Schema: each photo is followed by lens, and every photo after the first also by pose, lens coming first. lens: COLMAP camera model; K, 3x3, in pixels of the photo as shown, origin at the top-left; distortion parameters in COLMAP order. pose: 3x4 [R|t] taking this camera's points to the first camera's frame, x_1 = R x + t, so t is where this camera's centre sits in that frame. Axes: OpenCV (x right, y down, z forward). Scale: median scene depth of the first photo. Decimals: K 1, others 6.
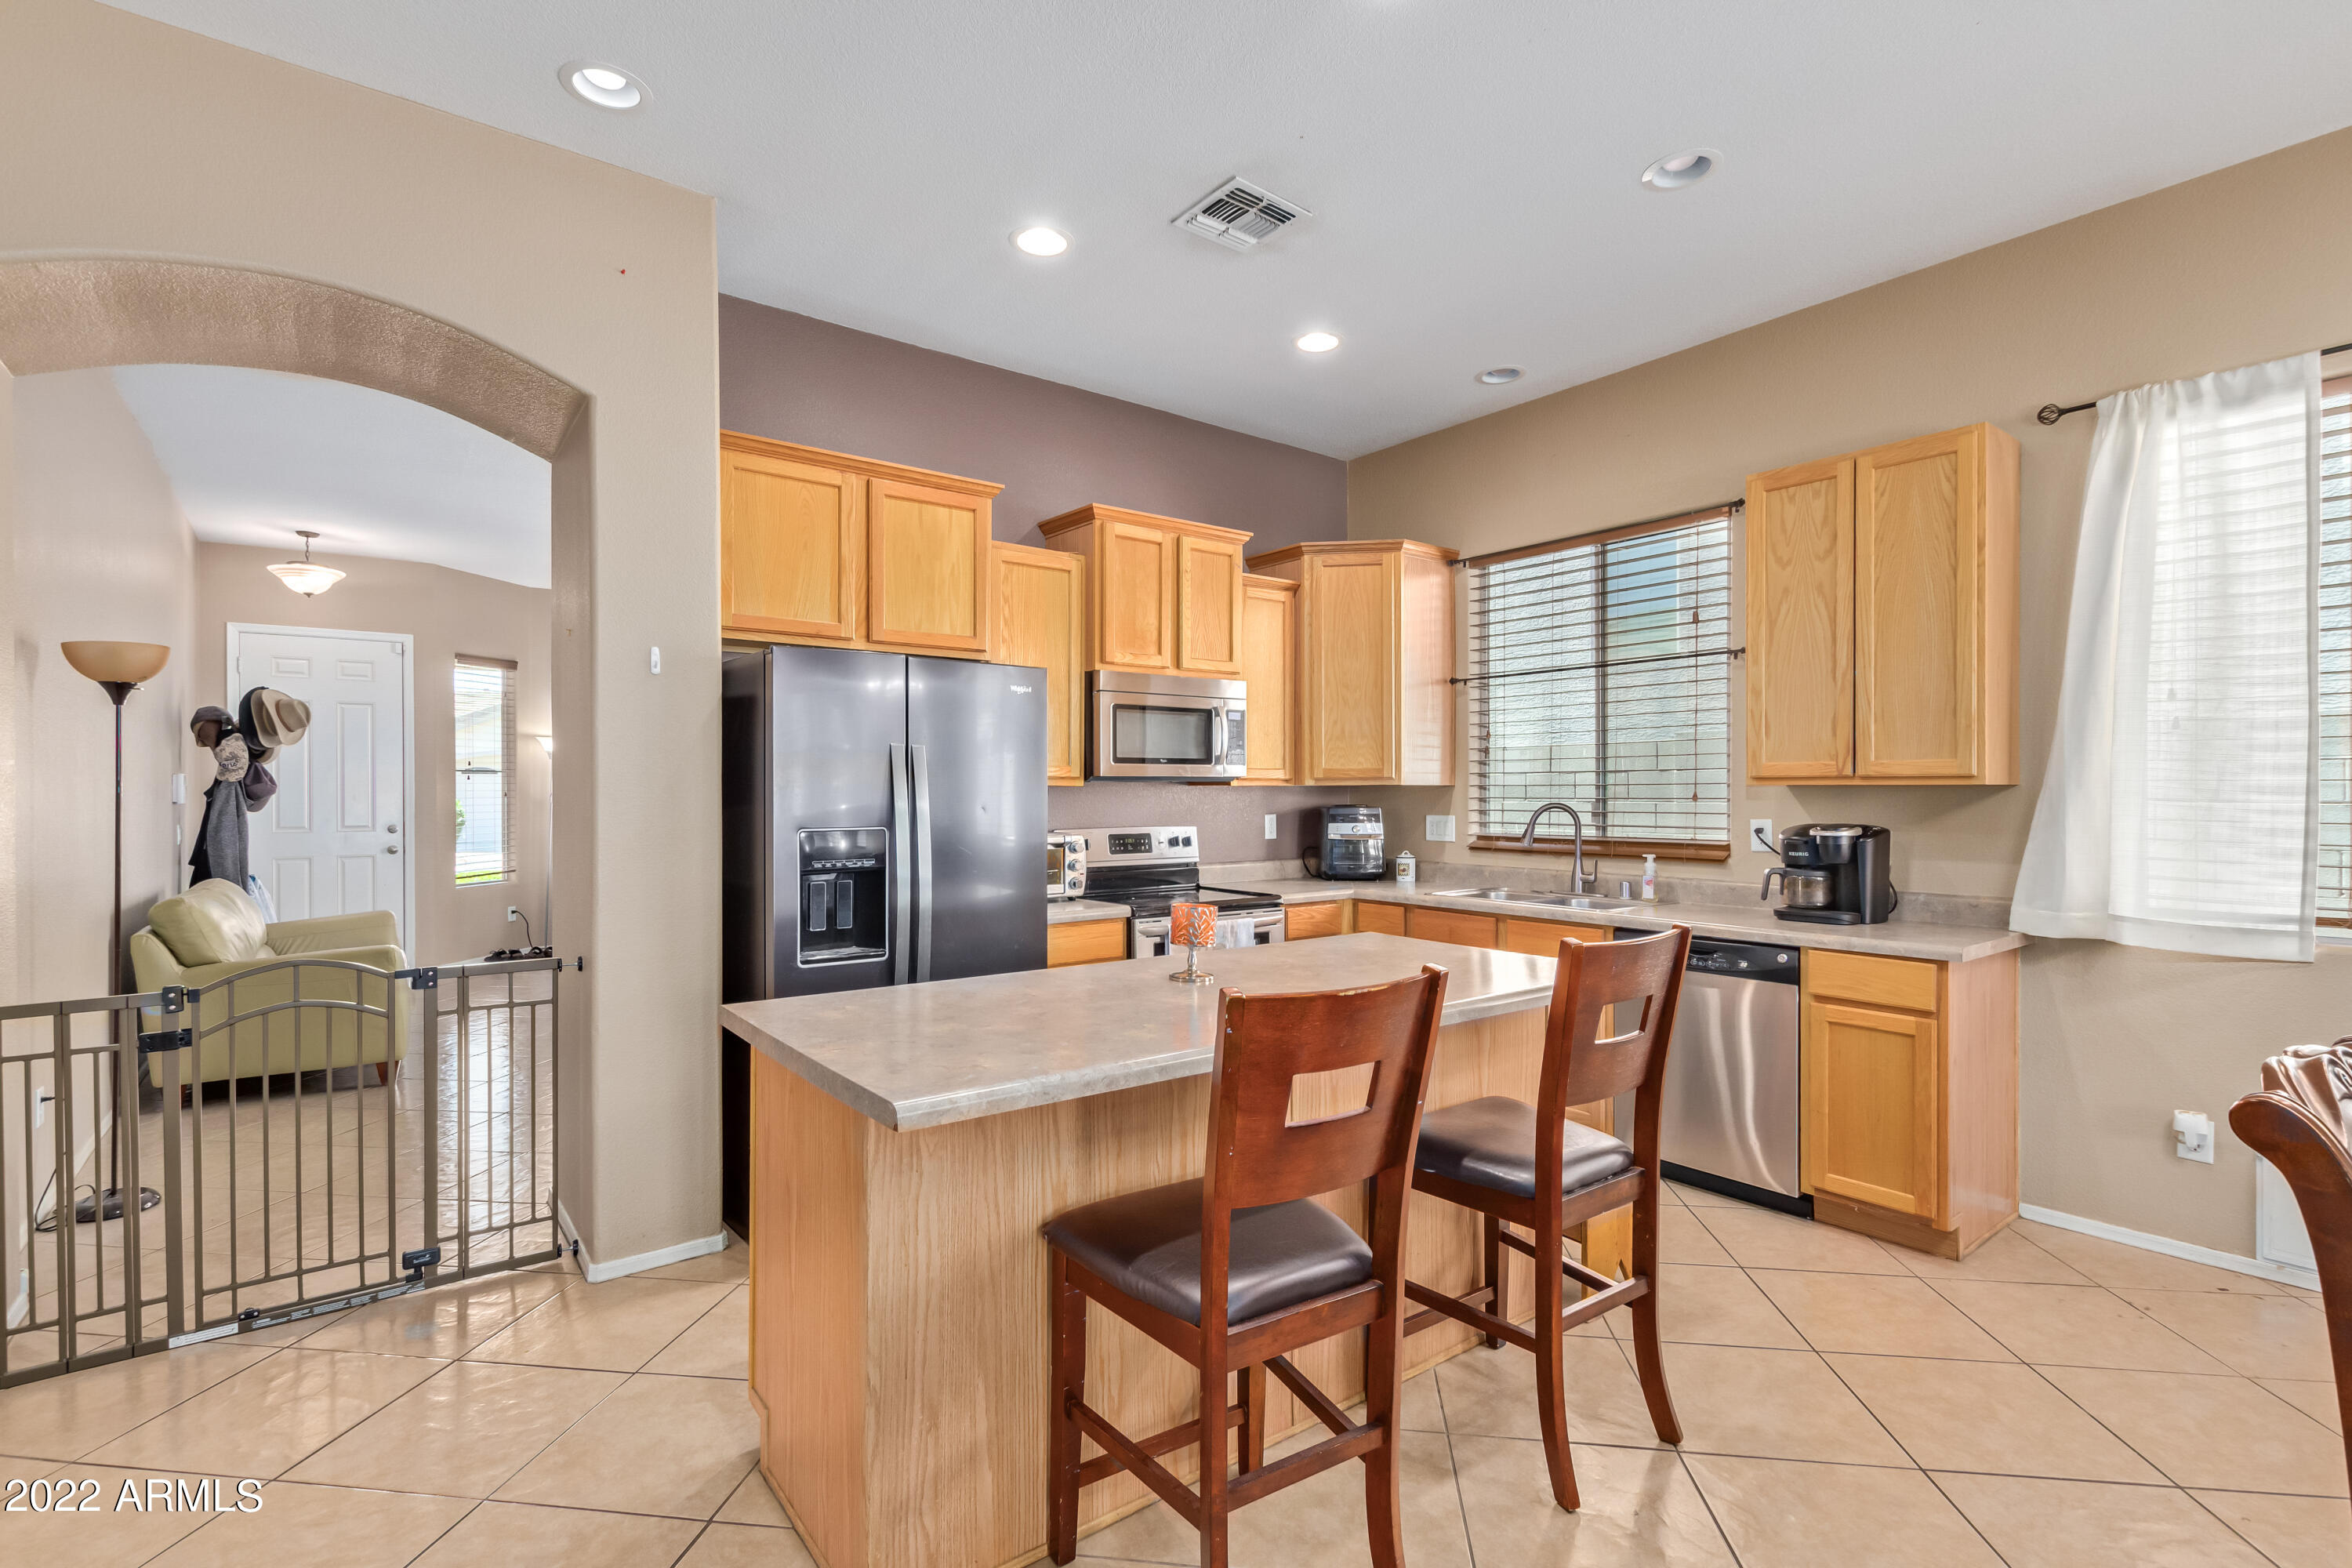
lens RADIAL K [[1082.7, 0, 1166.4], [0, 1082.7, 782.4], [0, 0, 1]] dist [0.011016, -0.004980]
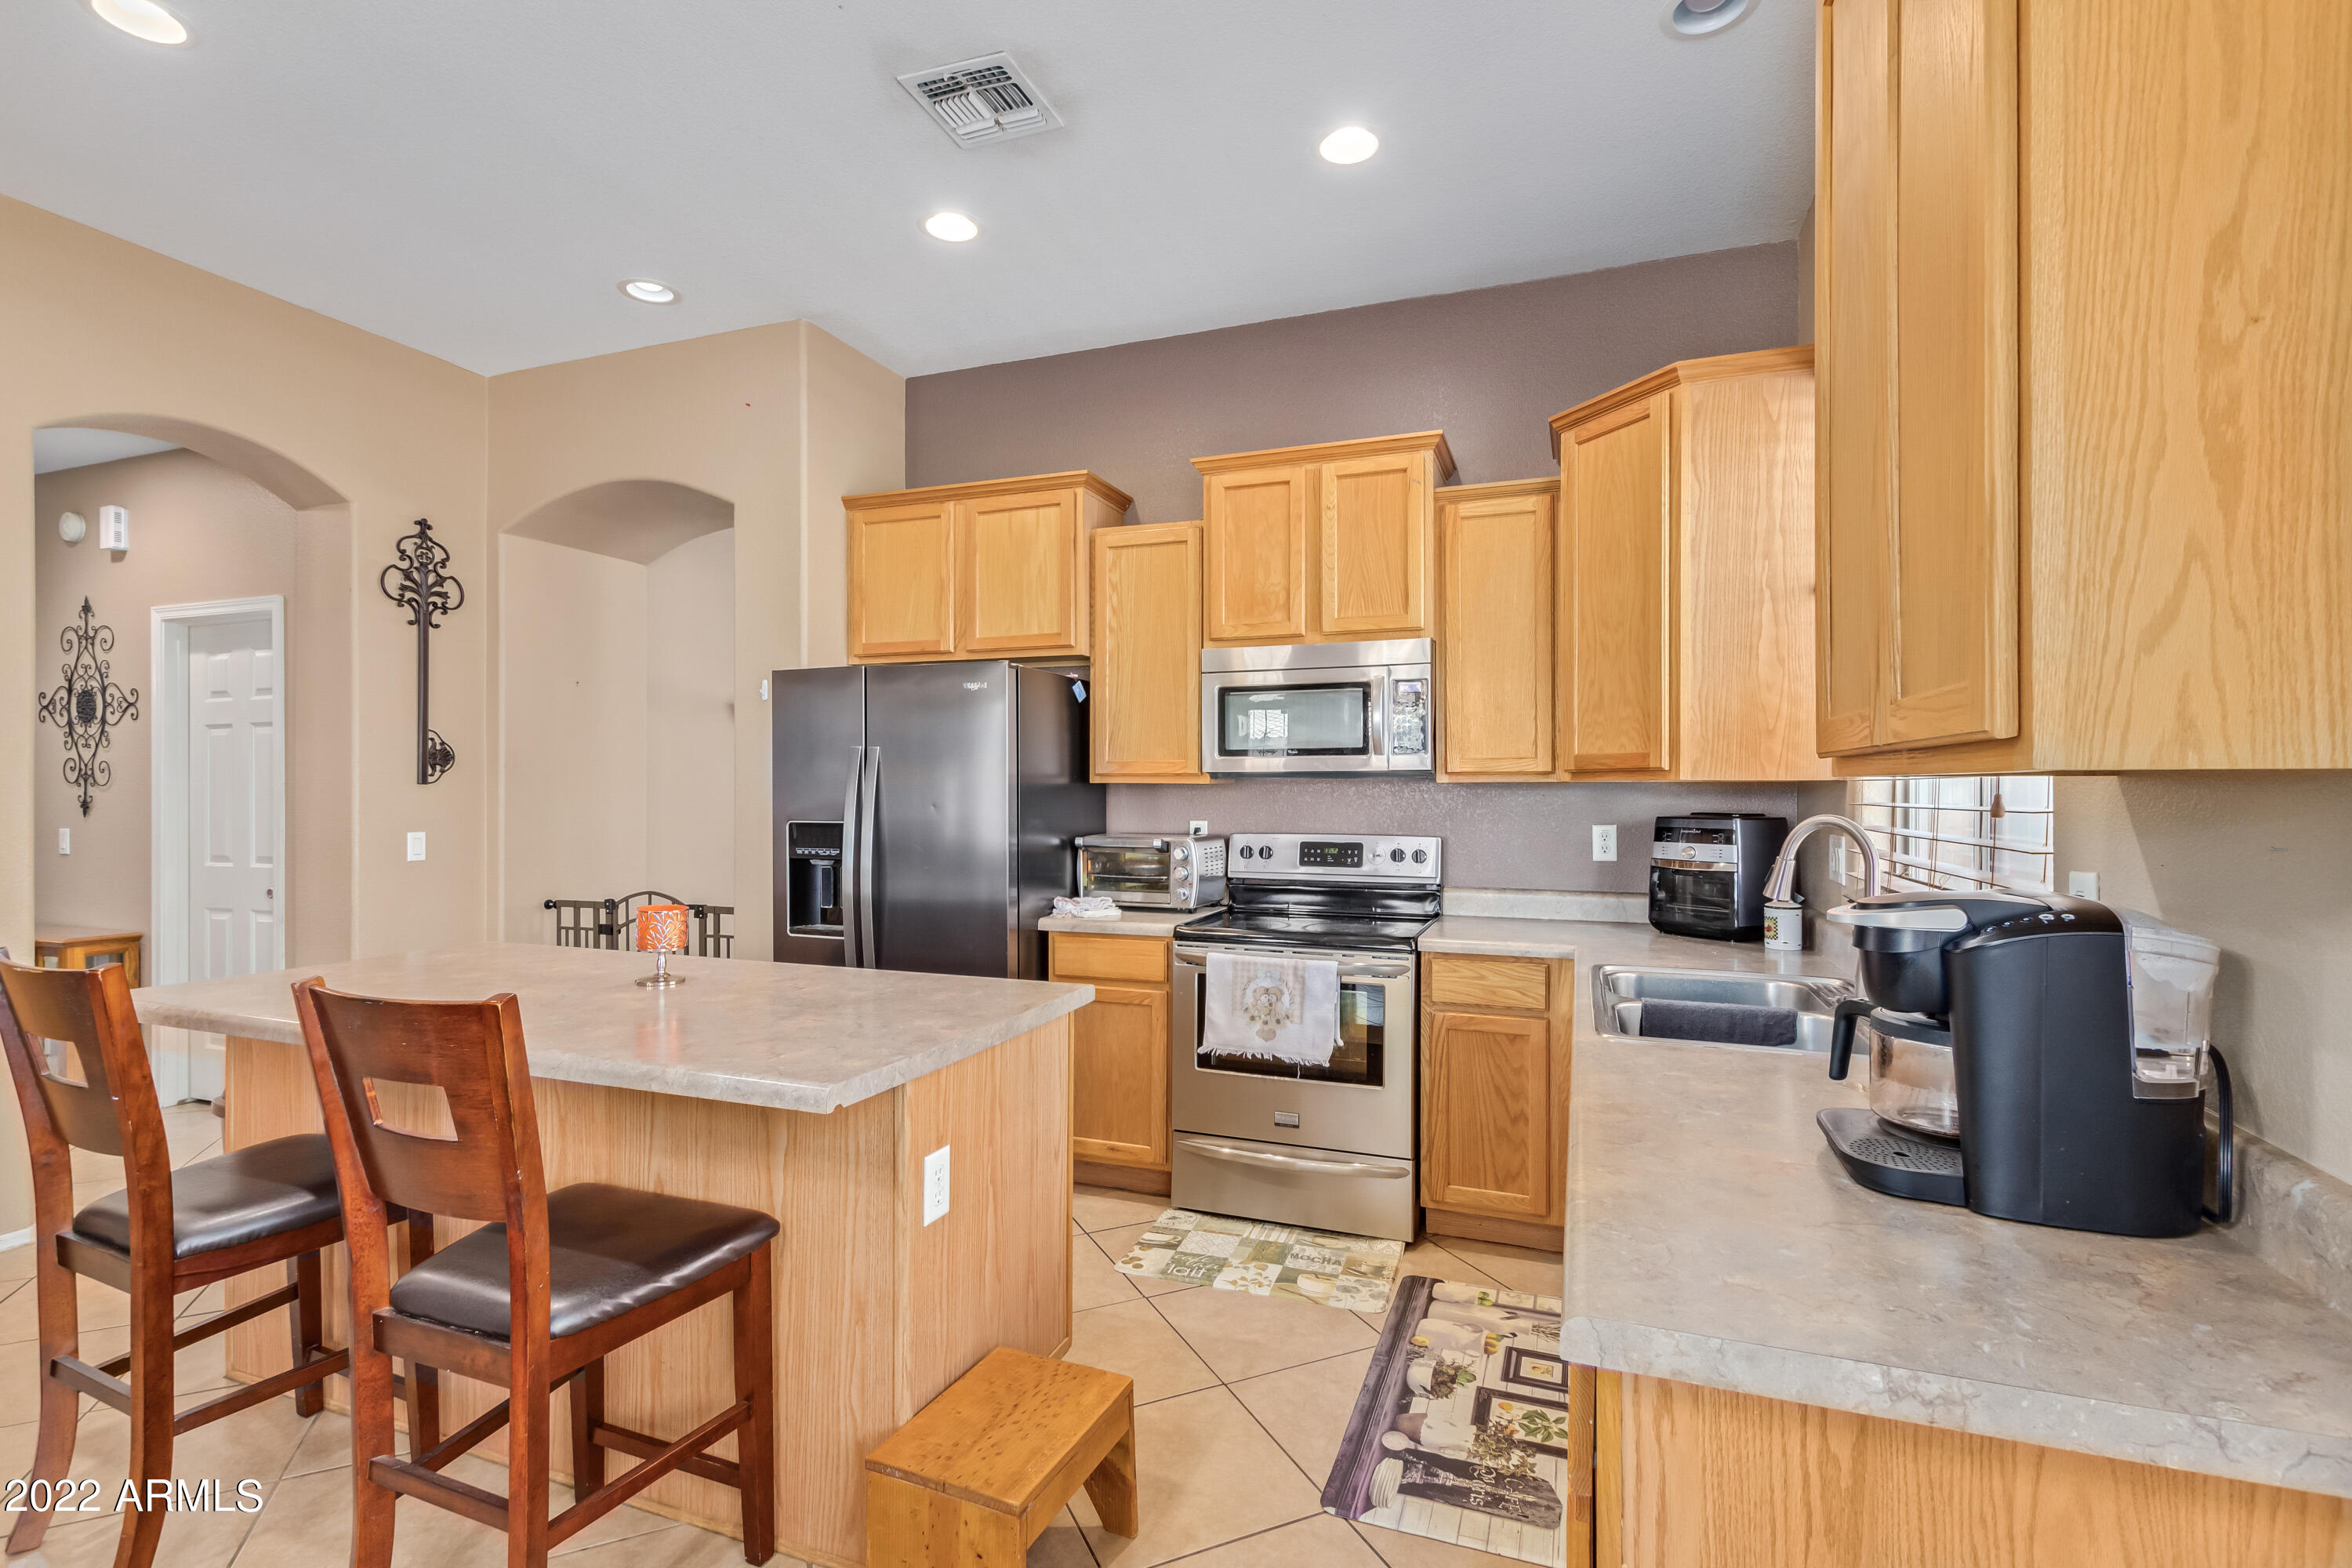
lens RADIAL K [[1082.7, 0, 1173.2], [0, 1082.7, 786.8], [0, 0, 1]] dist [0.011016, -0.004980]
pose [[0.525954, 0.000676, -0.850513, 0.663564], [0.005326, 0.999977, 0.004089, 0.002080], [0.850496, -0.006681, 0.525939, 0.527565]]
